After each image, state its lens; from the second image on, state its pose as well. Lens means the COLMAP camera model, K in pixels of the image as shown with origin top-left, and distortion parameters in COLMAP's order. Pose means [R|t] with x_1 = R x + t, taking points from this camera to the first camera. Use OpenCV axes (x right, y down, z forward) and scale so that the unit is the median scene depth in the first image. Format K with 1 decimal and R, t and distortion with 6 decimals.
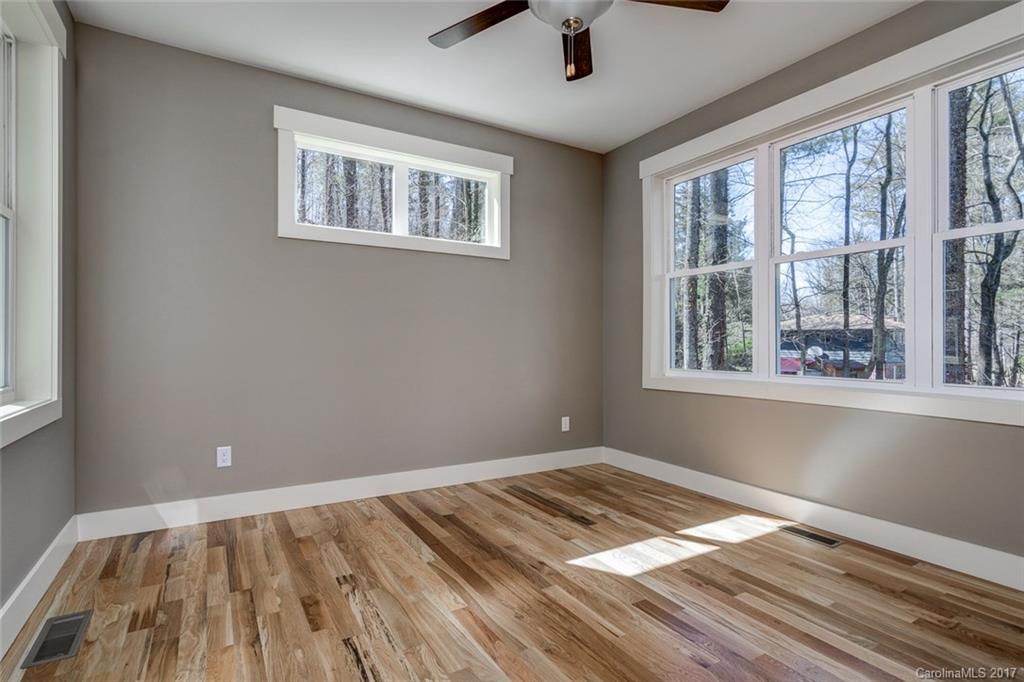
lens RADIAL K [[503.8, 0, 513.4], [0, 503.8, 341.1], [0, 0, 1]] dist [0.001819, 0.004095]
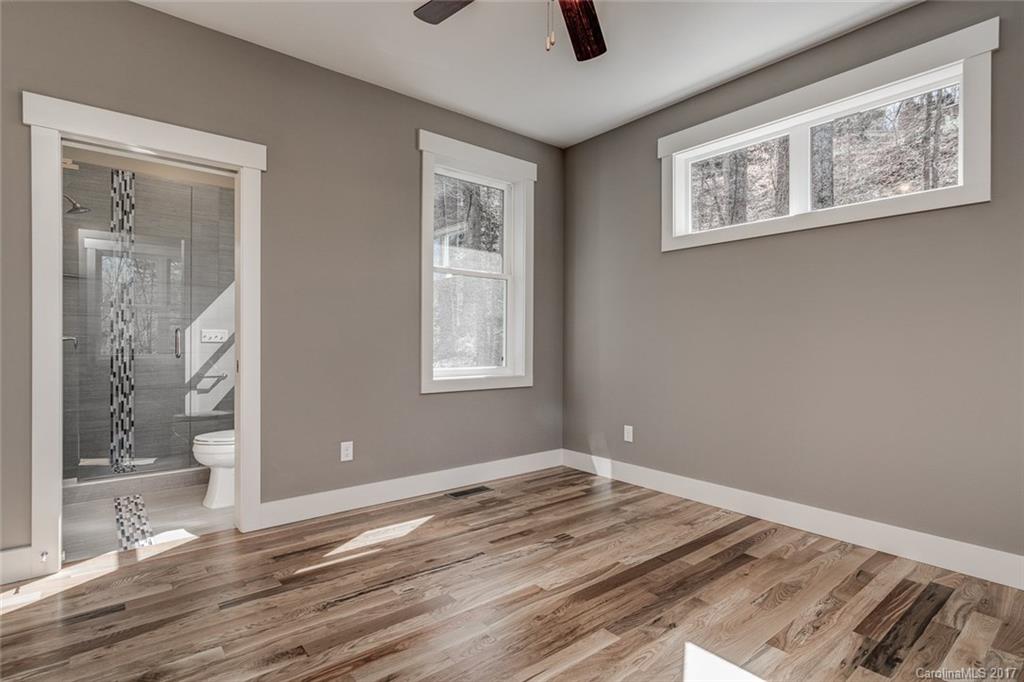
lens RADIAL K [[503.8, 0, 513.6], [0, 503.8, 341.8], [0, 0, 1]] dist [0.001819, 0.004095]
pose [[0.155463, -0.003836, -0.987834, 0.680447], [-0.000283, 0.999992, -0.003927, 0.001113], [0.987842, 0.000891, 0.155461, 0.541032]]
